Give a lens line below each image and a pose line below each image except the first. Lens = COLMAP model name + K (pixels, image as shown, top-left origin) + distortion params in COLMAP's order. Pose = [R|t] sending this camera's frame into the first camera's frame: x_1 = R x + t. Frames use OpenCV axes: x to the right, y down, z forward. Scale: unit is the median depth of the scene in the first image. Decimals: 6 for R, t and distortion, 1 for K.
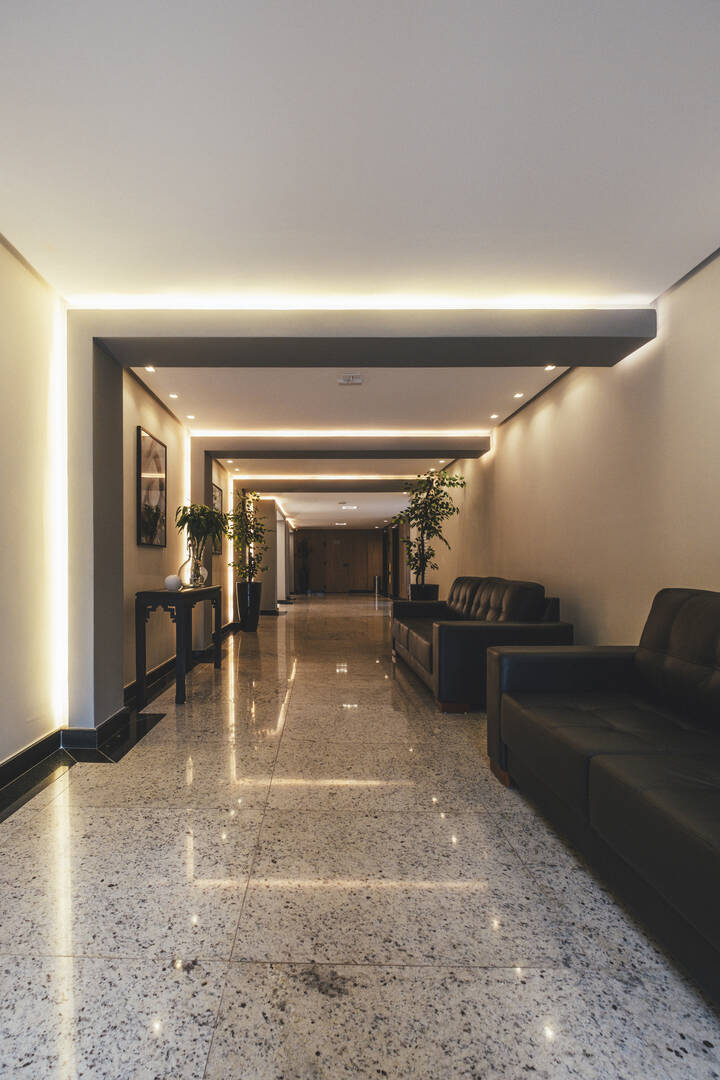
lens RADIAL K [[500.2, 0, 357.1], [0, 500.2, 565.8], [0, 0, 1]] dist [0.004321, -0.005963]
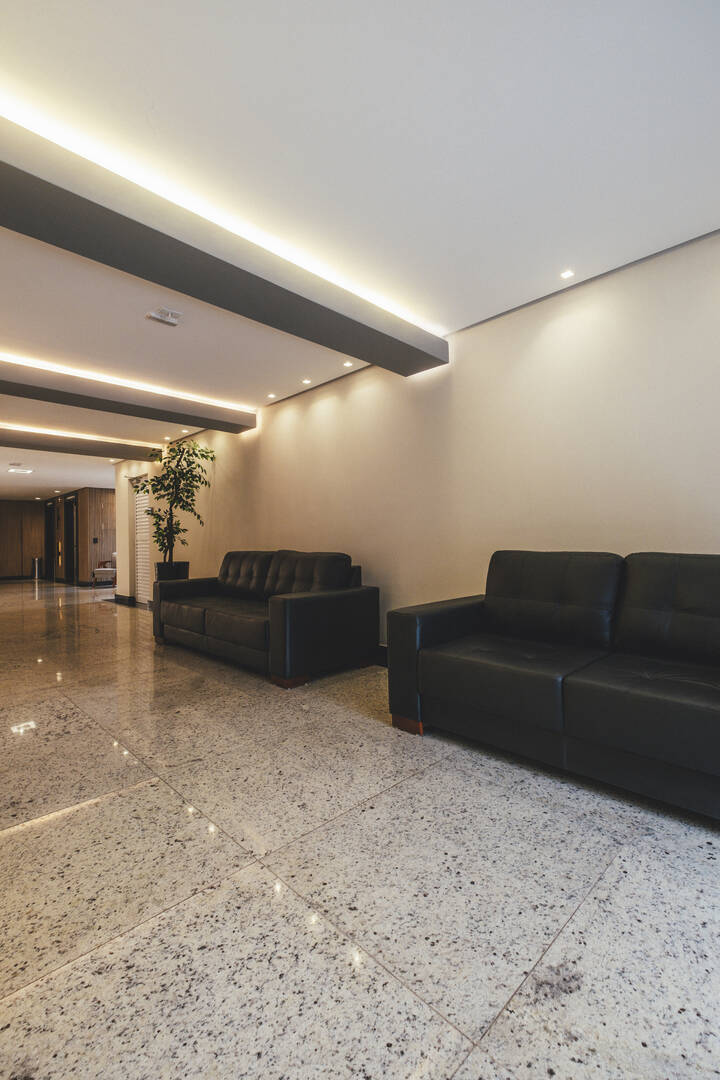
lens RADIAL K [[463.8, 0, 360.0], [0, 463.8, 540.0], [0, 0, 1]] dist [-0.002740, -0.001147]
pose [[0.713192, -0.008618, 0.700915, -0.415265], [0.015358, 0.999876, -0.003334, 0.009369], [-0.700800, 0.013143, 0.713237, 0.292845]]
